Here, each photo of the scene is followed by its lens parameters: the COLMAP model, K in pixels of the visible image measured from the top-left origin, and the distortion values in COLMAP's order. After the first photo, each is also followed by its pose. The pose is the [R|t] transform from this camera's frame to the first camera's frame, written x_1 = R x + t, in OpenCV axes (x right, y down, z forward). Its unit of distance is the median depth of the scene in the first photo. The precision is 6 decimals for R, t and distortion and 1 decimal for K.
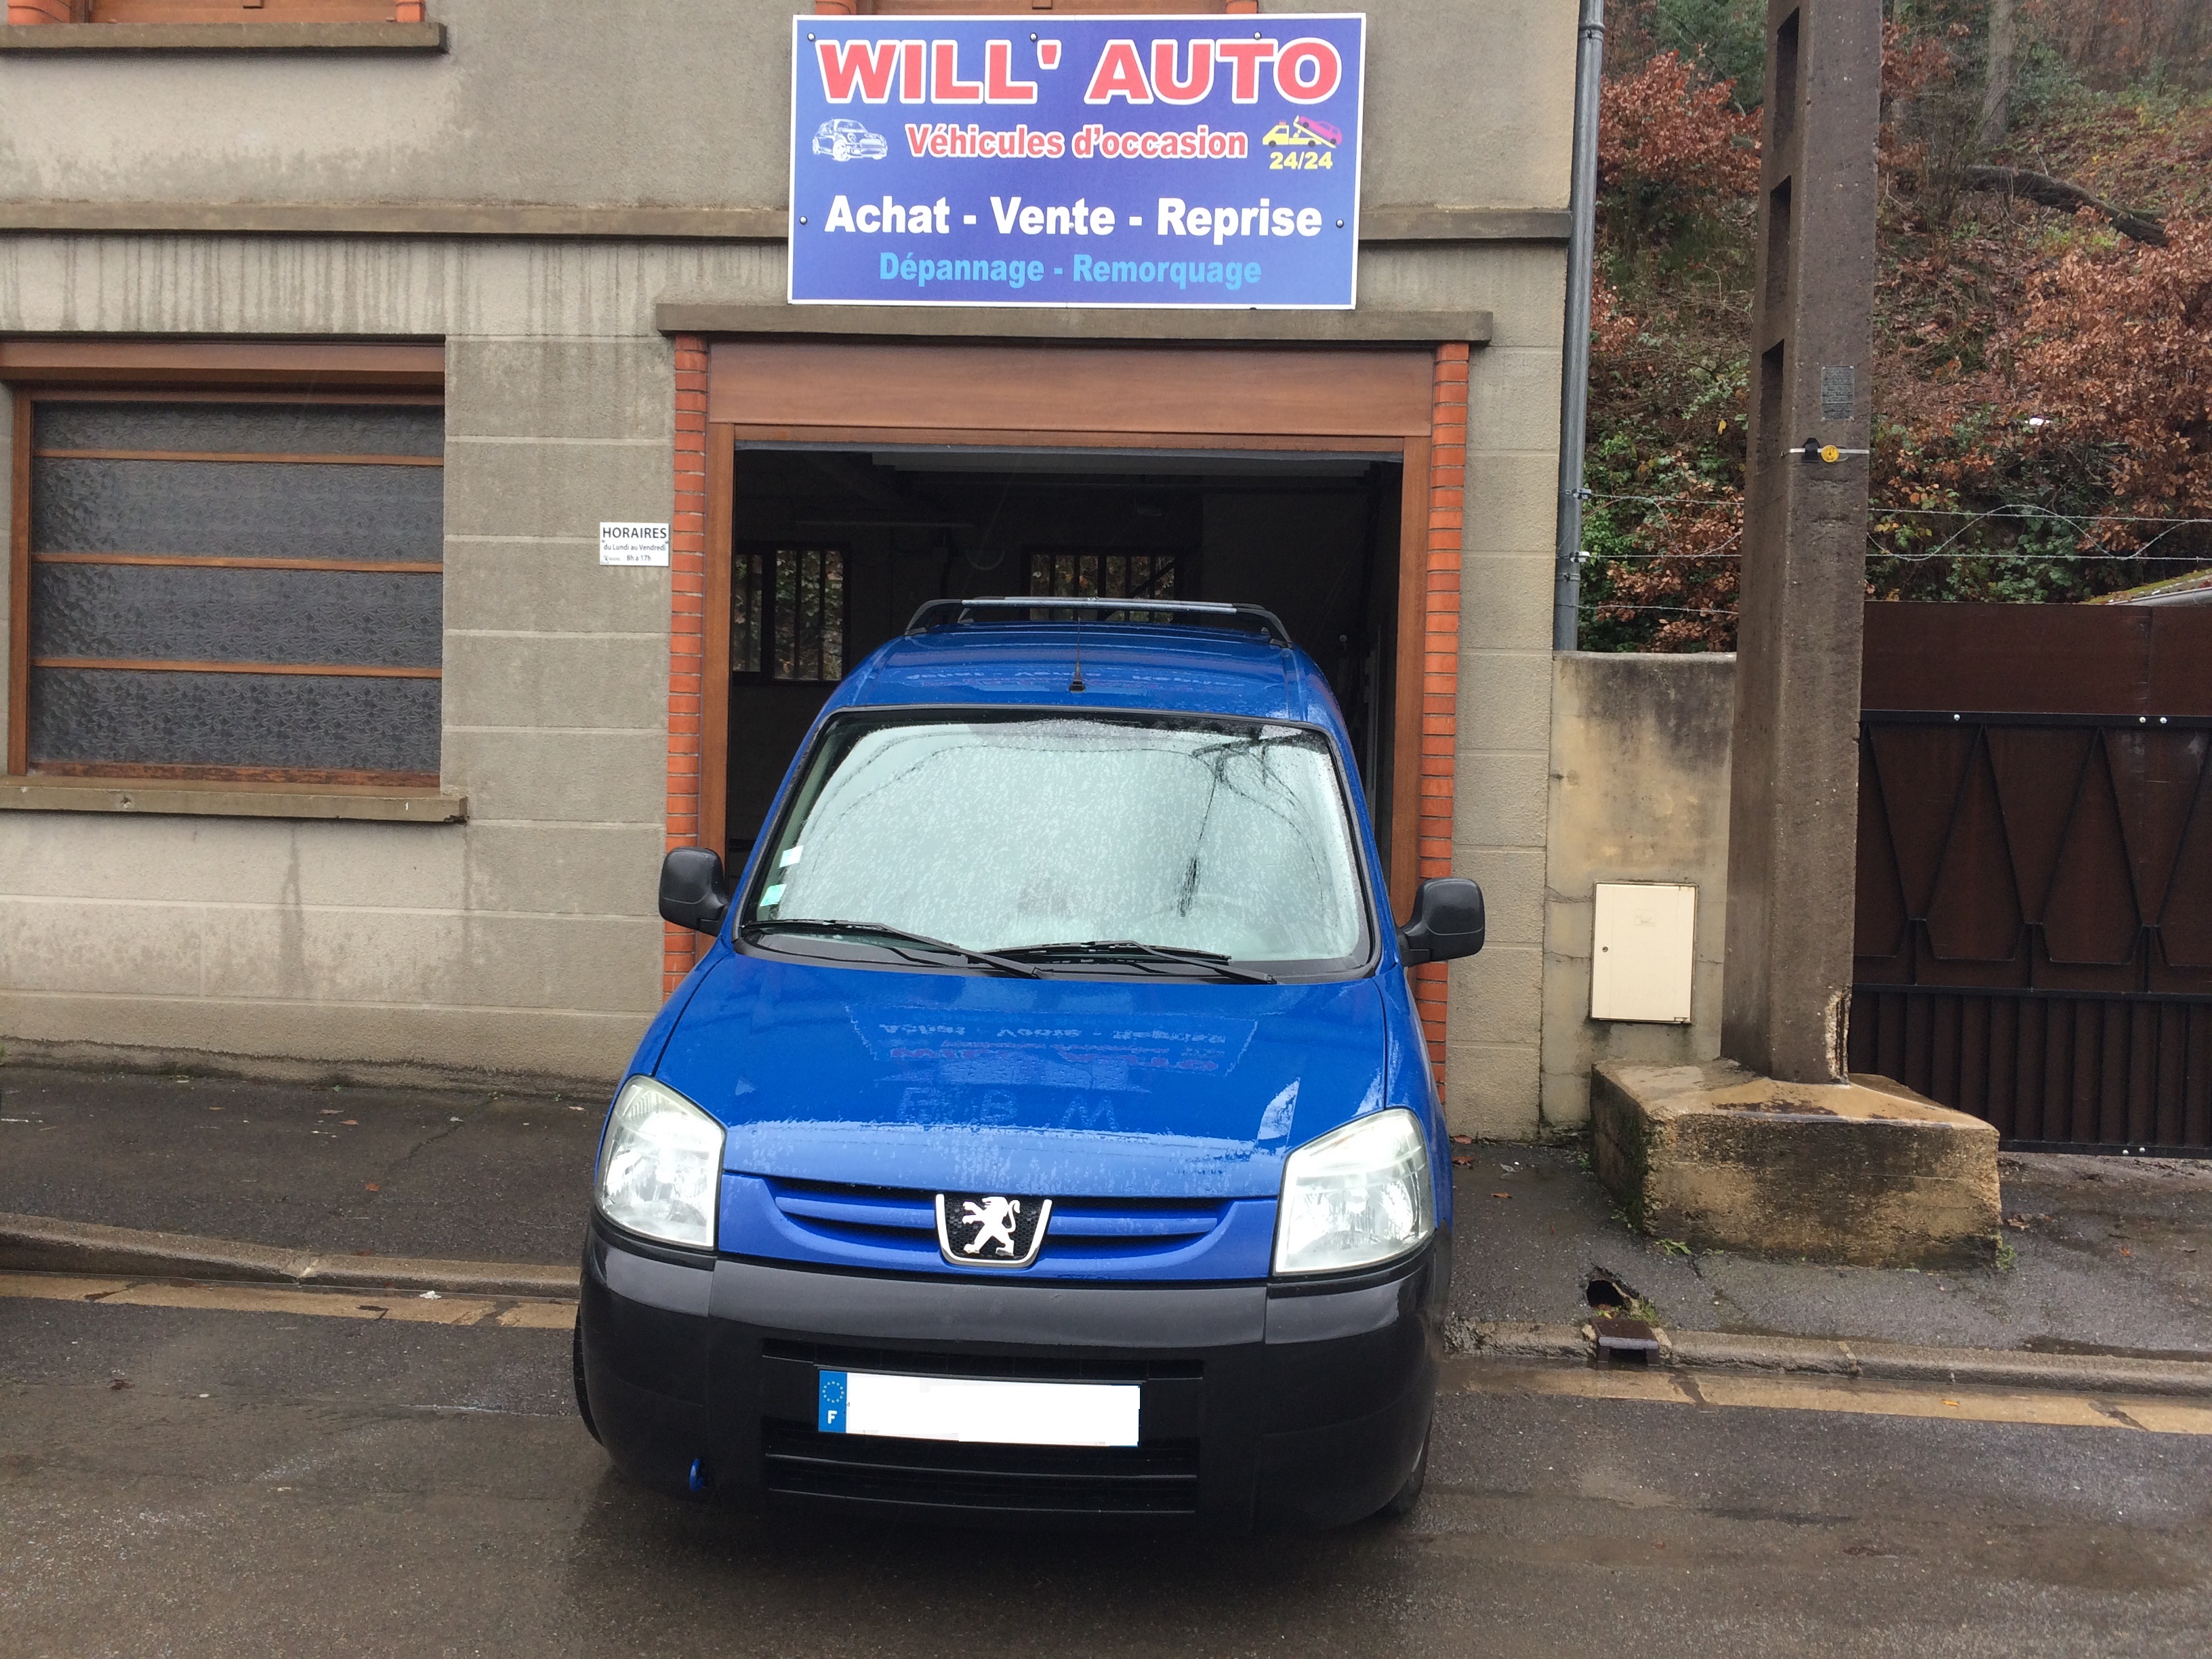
lens RADIAL K [[1892.6, 0, 1123.0], [0, 1892.6, 827.1], [0, 0, 1]] dist [0.058350, -0.087814]
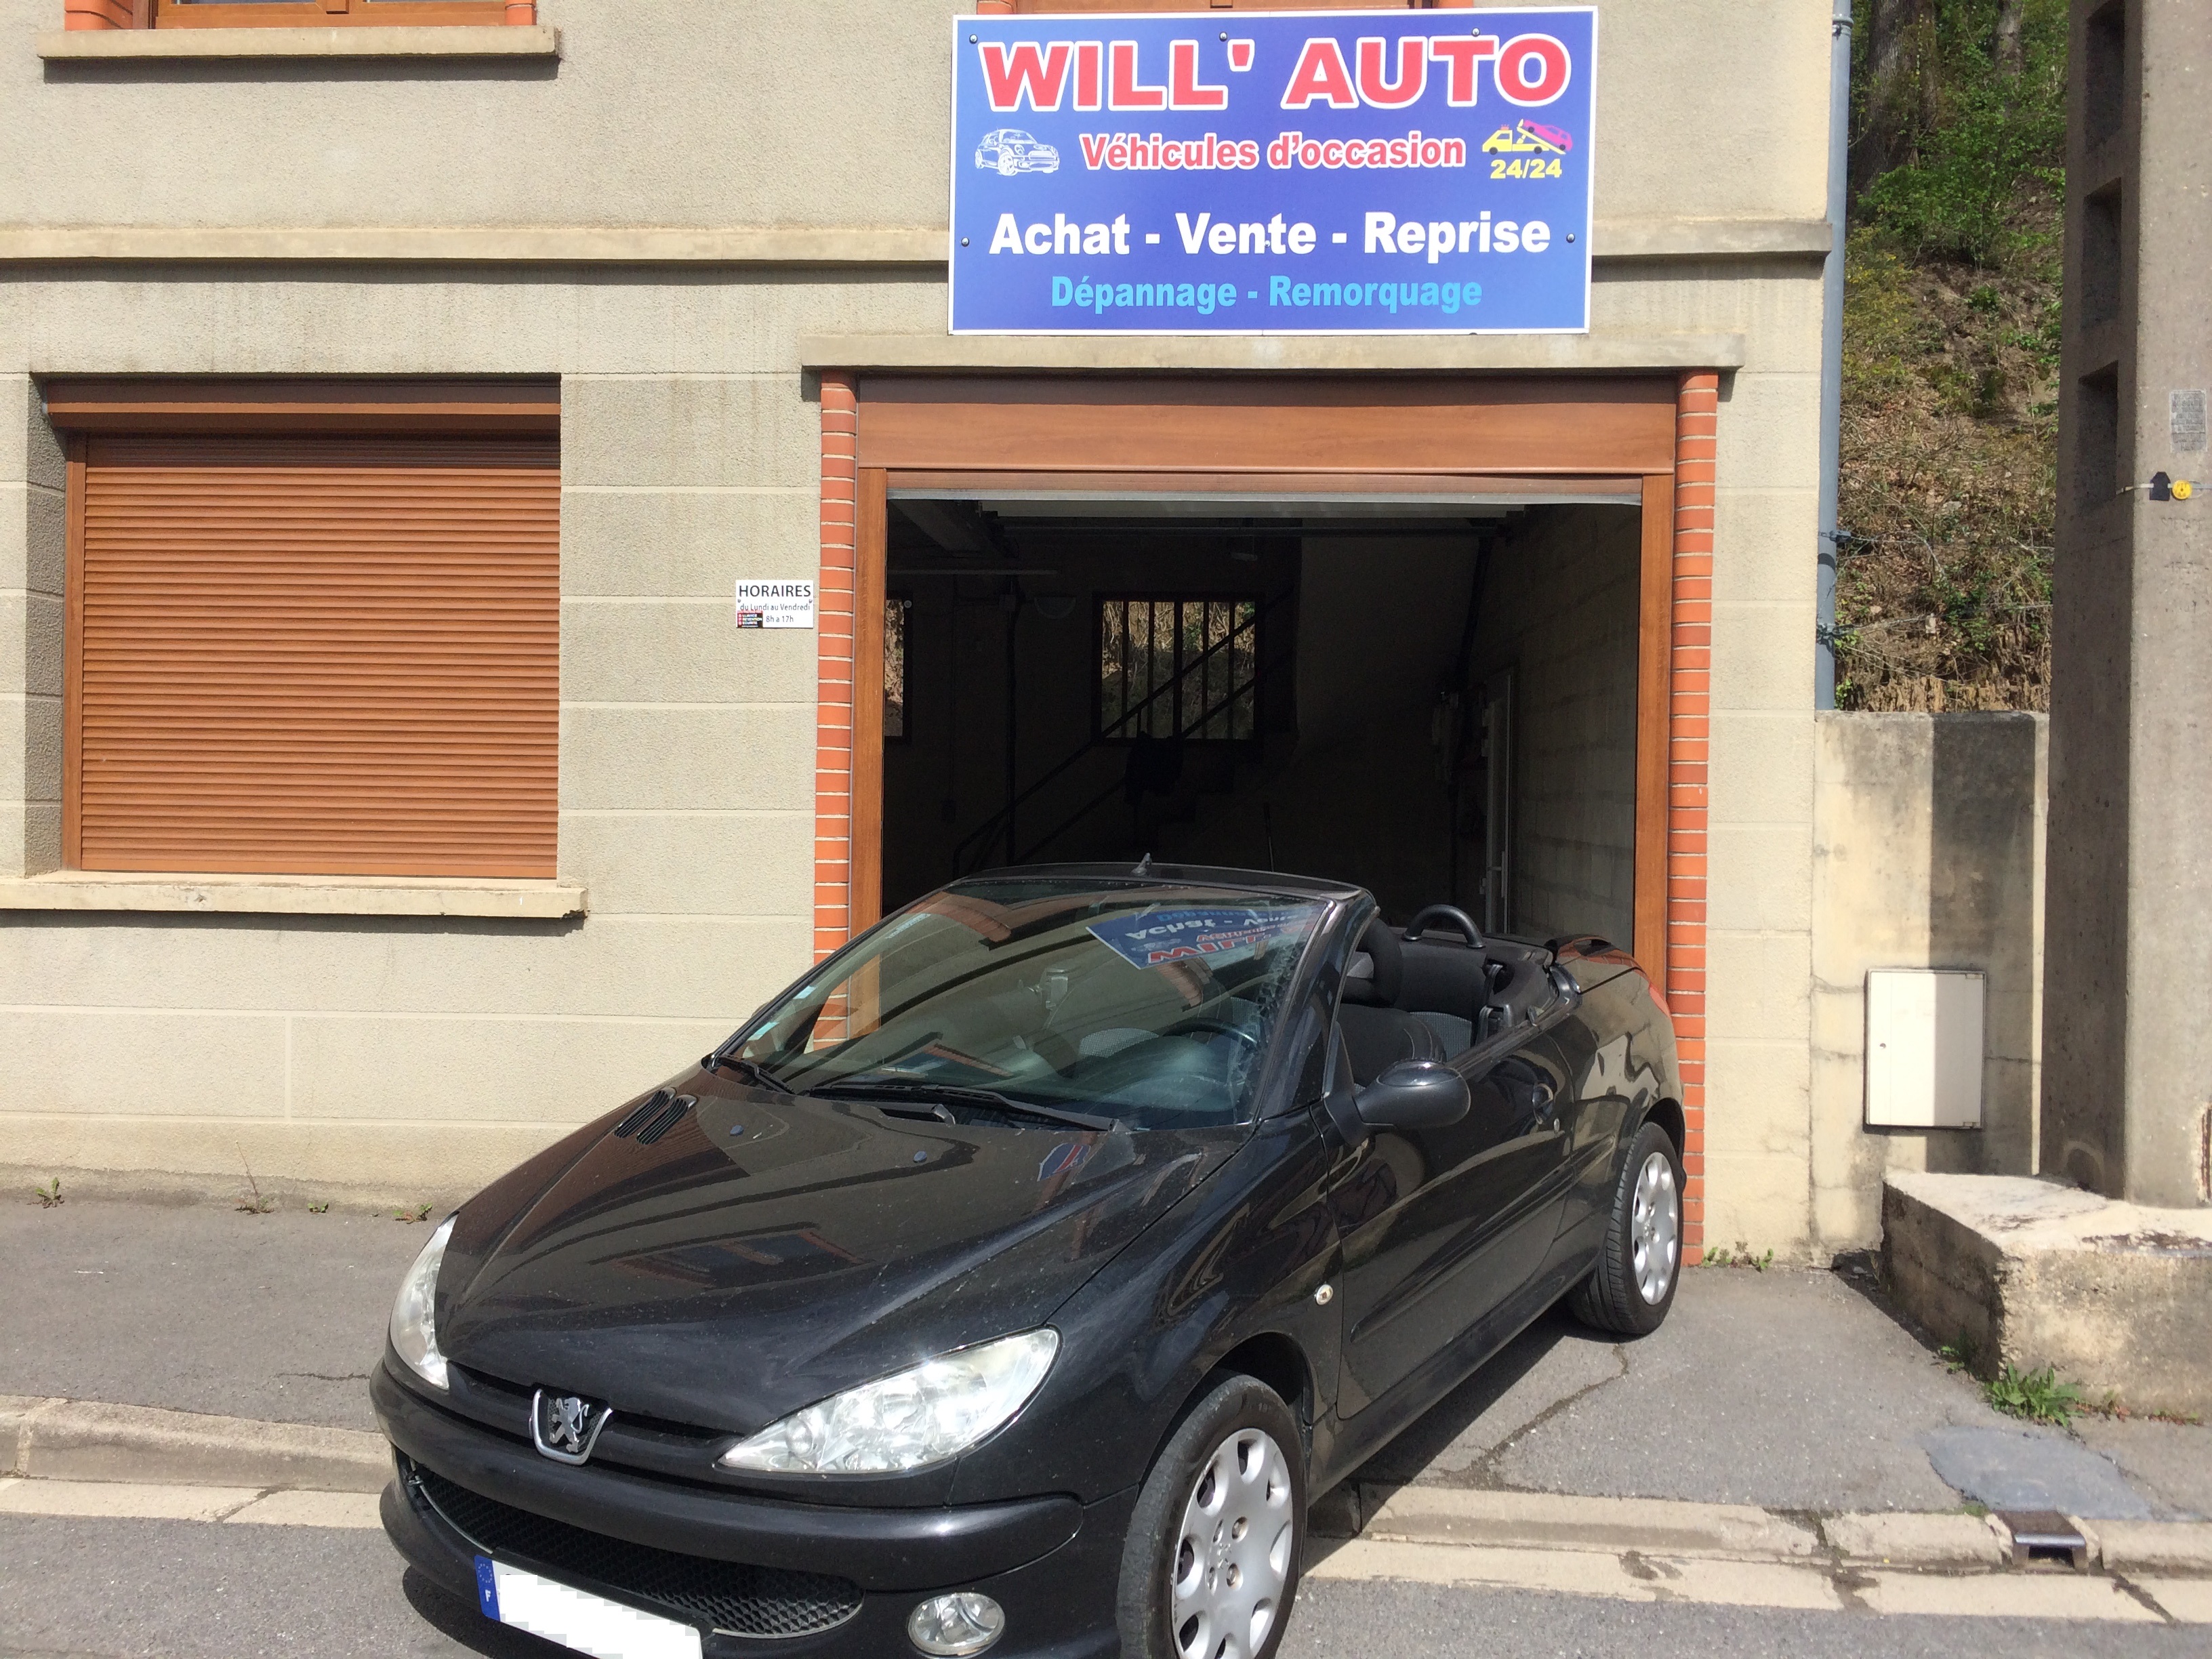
lens RADIAL K [[1892.6, 0, 1085.9], [0, 1892.6, 821.1], [0, 0, 1]] dist [0.058350, -0.087814]
pose [[0.999828, -0.012434, 0.013730, -0.127890], [0.012735, 0.999676, -0.022046, -0.025966], [-0.013452, 0.022217, 0.999663, 0.111877]]
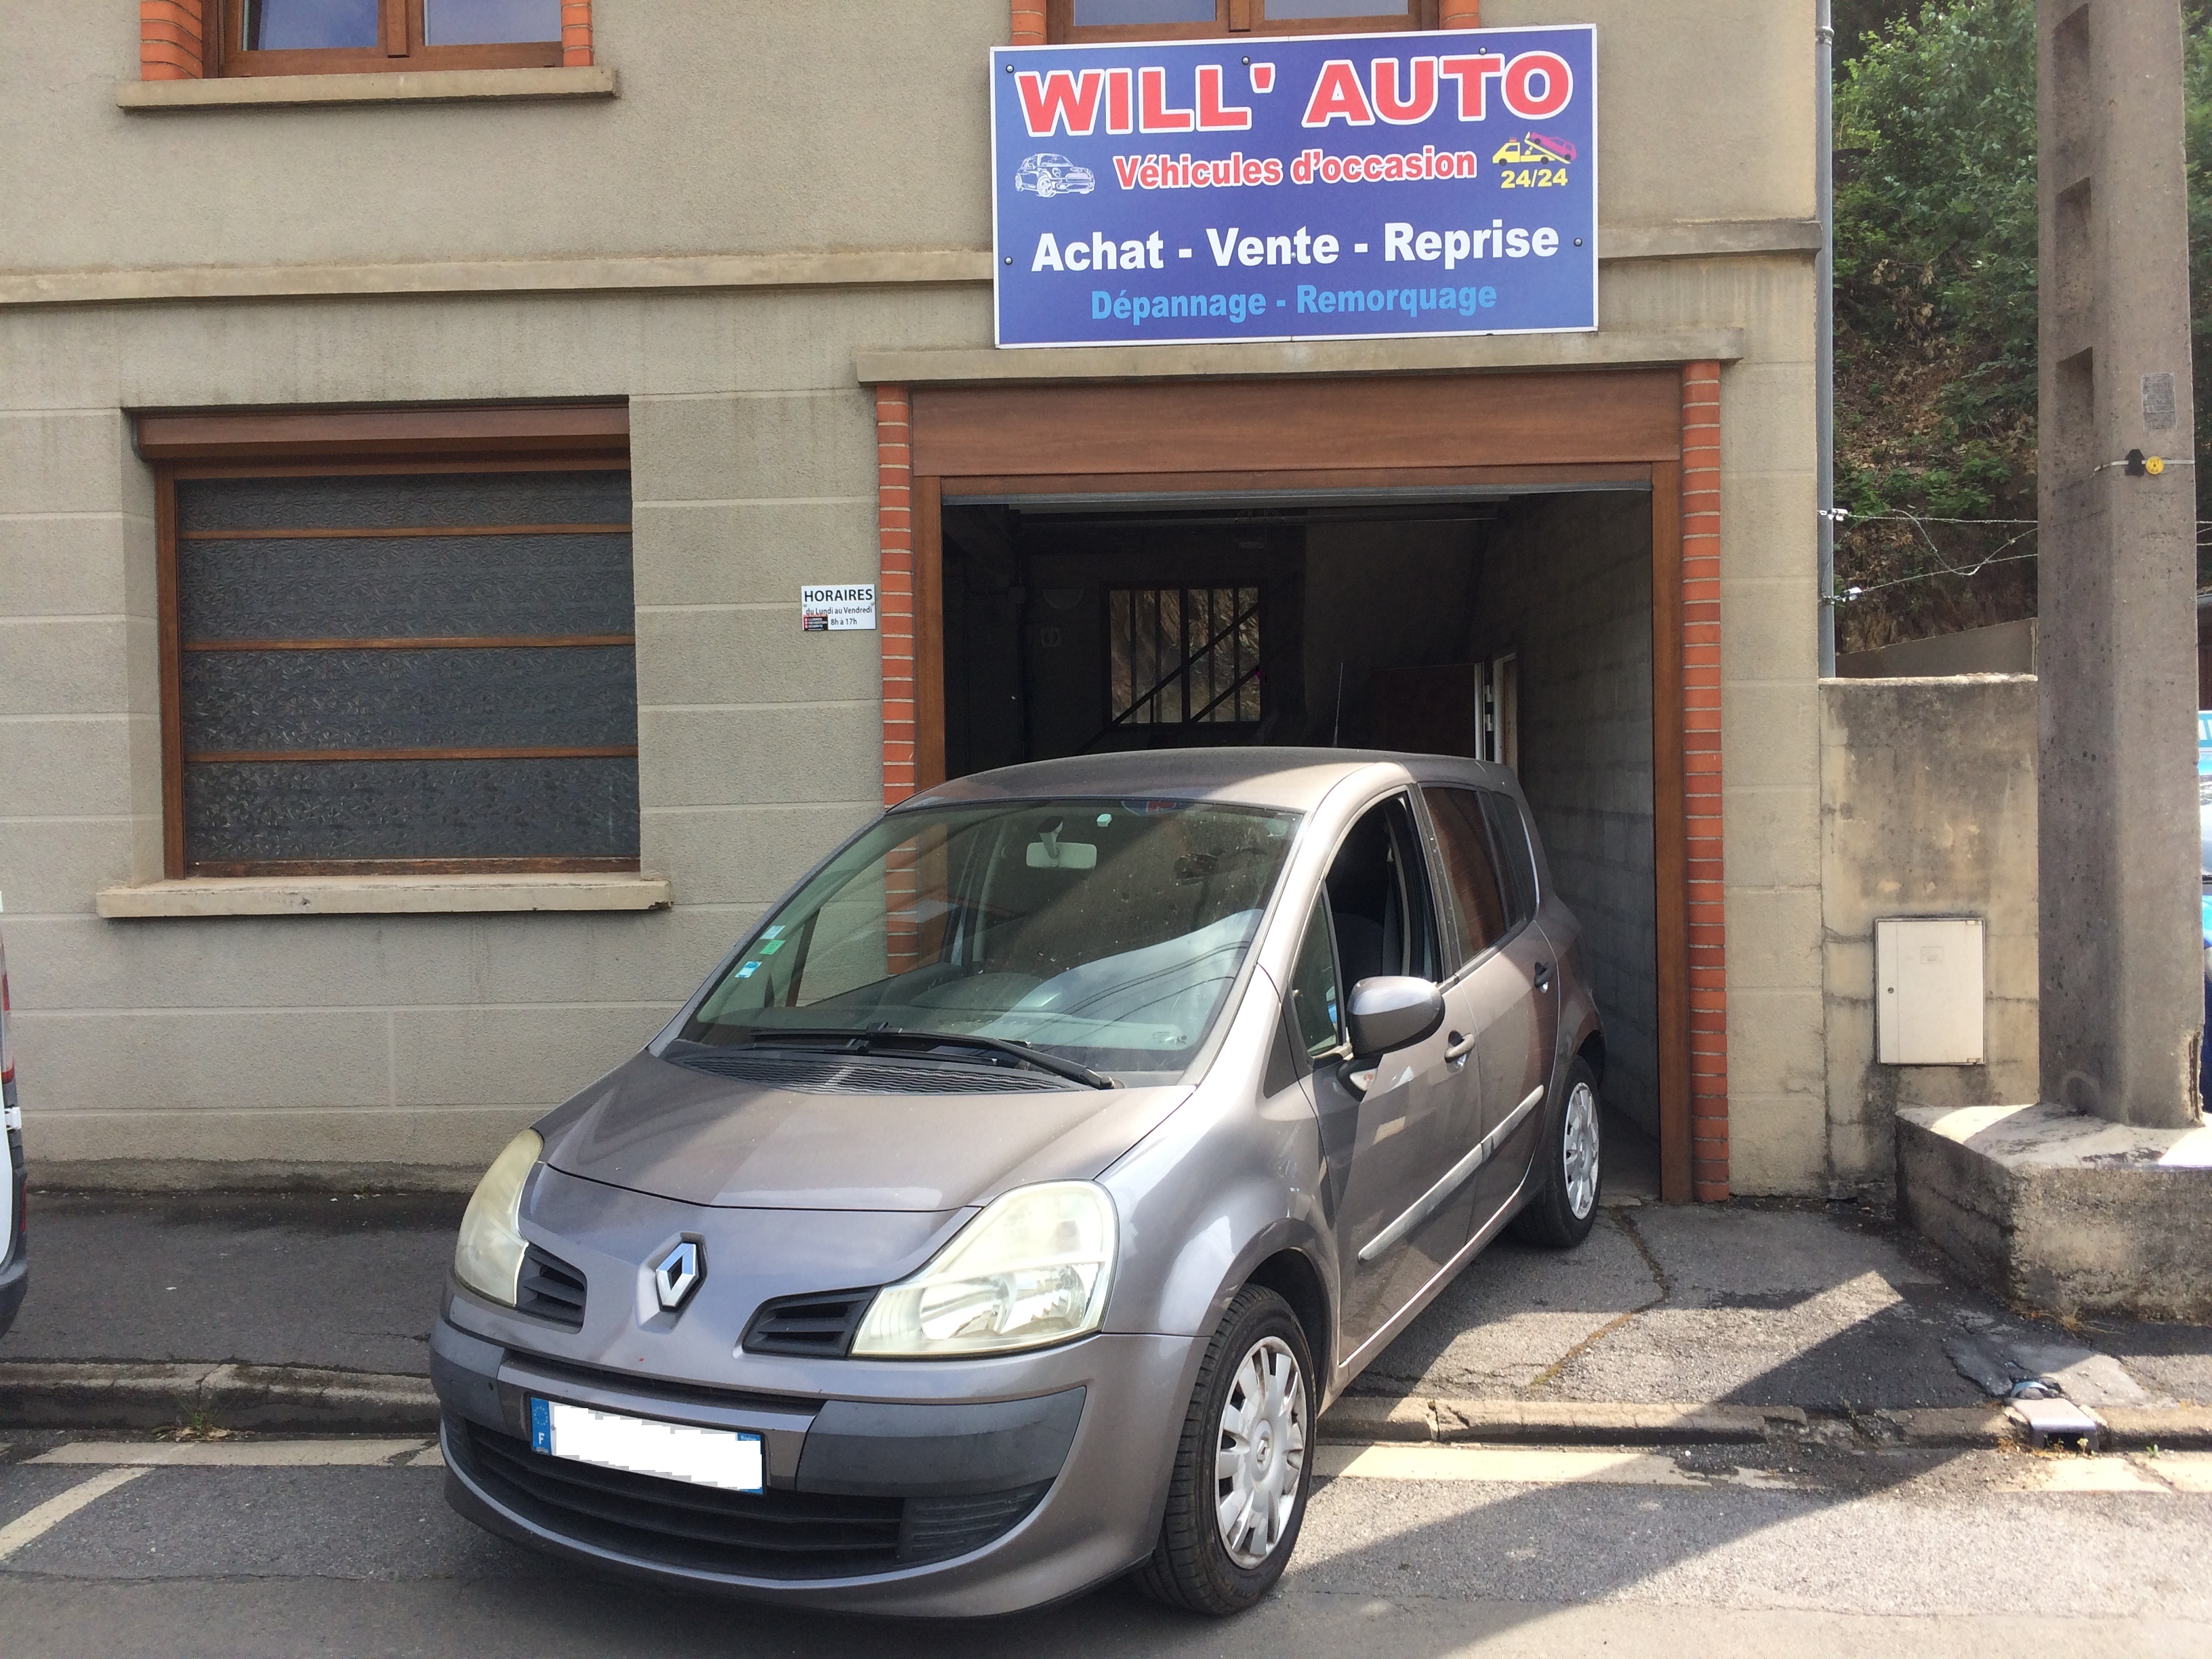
lens RADIAL K [[1892.6, 0, 1088.4], [0, 1892.6, 820.5], [0, 0, 1]] dist [0.058350, -0.087814]
pose [[0.998704, -0.043618, 0.026214, -0.166470], [0.044016, 0.998921, -0.014803, -0.023990], [-0.025540, 0.015937, 0.999547, 0.055413]]
